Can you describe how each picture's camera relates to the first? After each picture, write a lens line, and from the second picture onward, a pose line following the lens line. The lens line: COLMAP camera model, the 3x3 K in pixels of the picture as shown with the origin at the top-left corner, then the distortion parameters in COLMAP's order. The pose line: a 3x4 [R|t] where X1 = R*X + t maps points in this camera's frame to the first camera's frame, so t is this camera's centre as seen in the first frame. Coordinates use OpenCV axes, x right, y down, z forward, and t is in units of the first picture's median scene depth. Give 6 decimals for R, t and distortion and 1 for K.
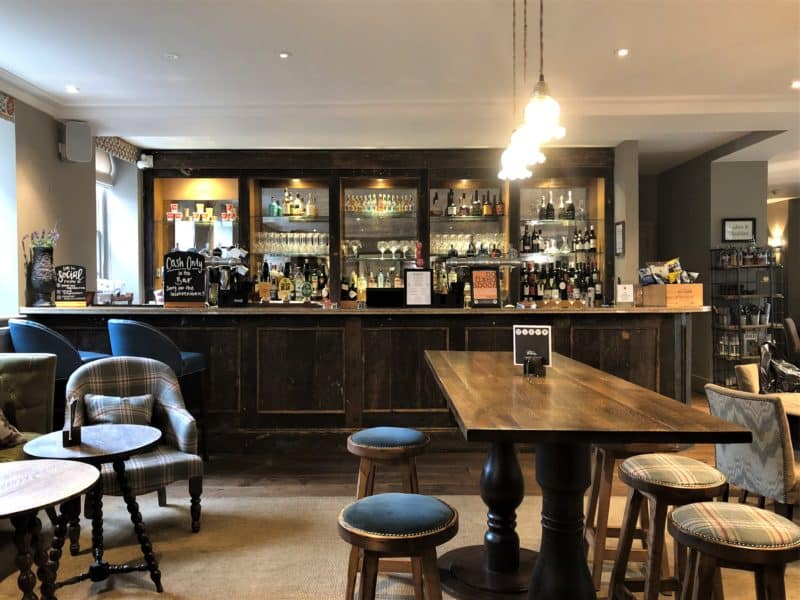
lens RADIAL K [[646.7, 0, 400.0], [0, 646.7, 300.0], [0, 0, 1]] dist [0.009035, -0.005451]
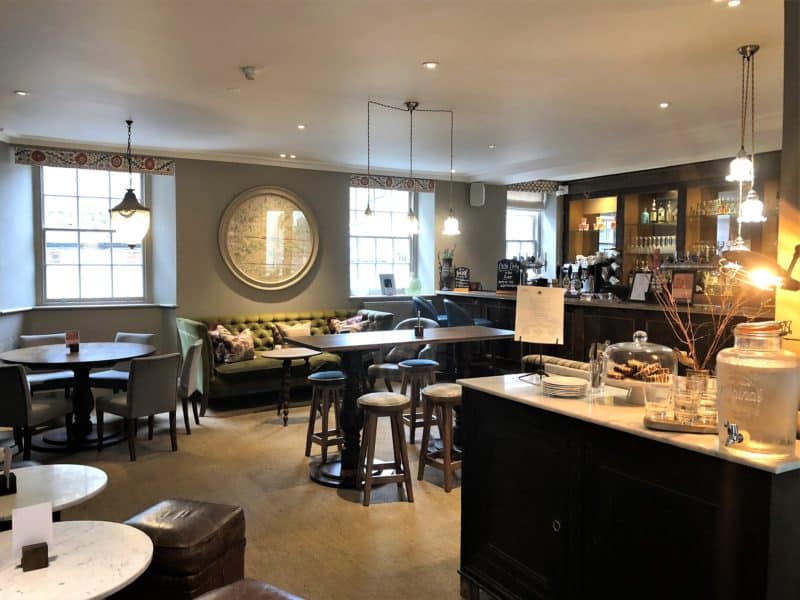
lens RADIAL K [[646.7, 0, 400.0], [0, 646.7, 300.0], [0, 0, 1]] dist [0.009035, -0.005451]
pose [[0.494050, 0.052542, -0.867844, 0.899848], [-0.019431, 0.998590, 0.049395, -0.046129], [0.869216, -0.007541, 0.494374, -0.029776]]
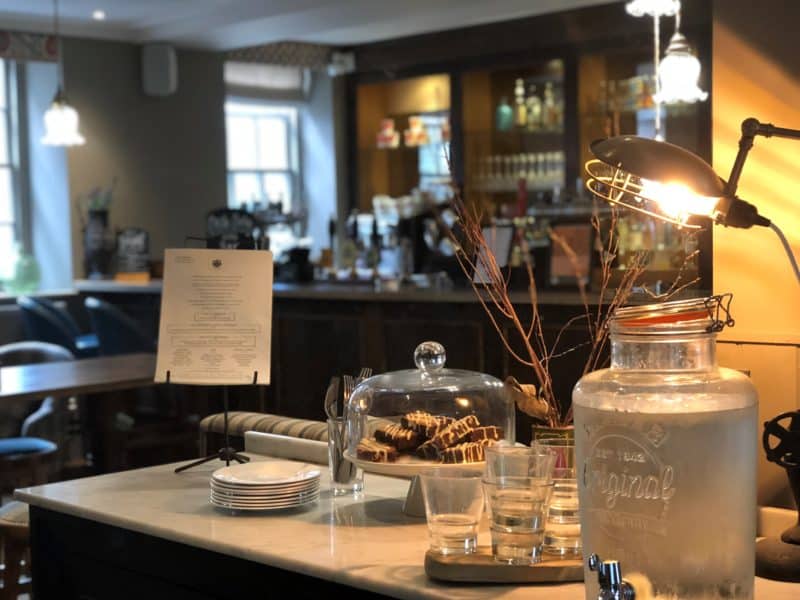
lens RADIAL K [[1324.9, 0, 400.0], [0, 1324.9, 300.0], [0, 0, 1]] dist [0.063795, 0.184767]
pose [[0.703653, 0.025748, -0.710077, 0.862523], [0.009884, 0.998892, 0.046016, -0.035991], [0.710475, -0.039398, 0.702619, 0.057863]]
